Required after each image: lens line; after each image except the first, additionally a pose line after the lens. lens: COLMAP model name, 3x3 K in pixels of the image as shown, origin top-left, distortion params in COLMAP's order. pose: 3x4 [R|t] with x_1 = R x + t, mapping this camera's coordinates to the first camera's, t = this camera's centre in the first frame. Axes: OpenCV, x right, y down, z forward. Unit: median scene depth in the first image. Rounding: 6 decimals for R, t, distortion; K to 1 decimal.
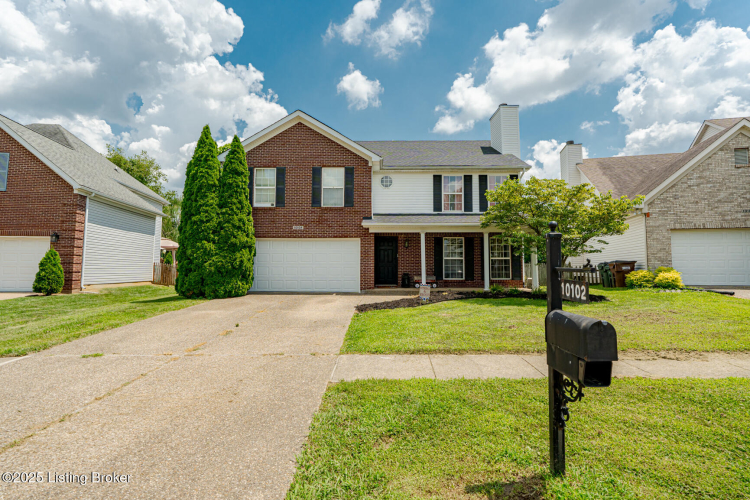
lens RADIAL K [[367.7, 0, 376.0], [0, 367.7, 251.7], [0, 0, 1]] dist [-0.000234, -0.000001]
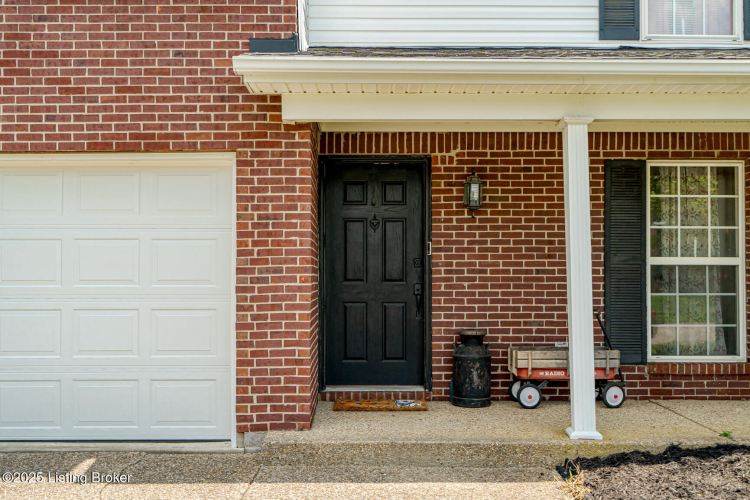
lens RADIAL K [[740.2, 0, 374.7], [0, 740.2, 249.5], [0, 0, 1]] dist [0.004520, 0.000000]
pose [[0.999893, -0.000311, 0.014638, 0.021079], [0.000237, 0.999987, 0.005082, 0.009137], [-0.014639, -0.005078, 0.999880, 0.588295]]
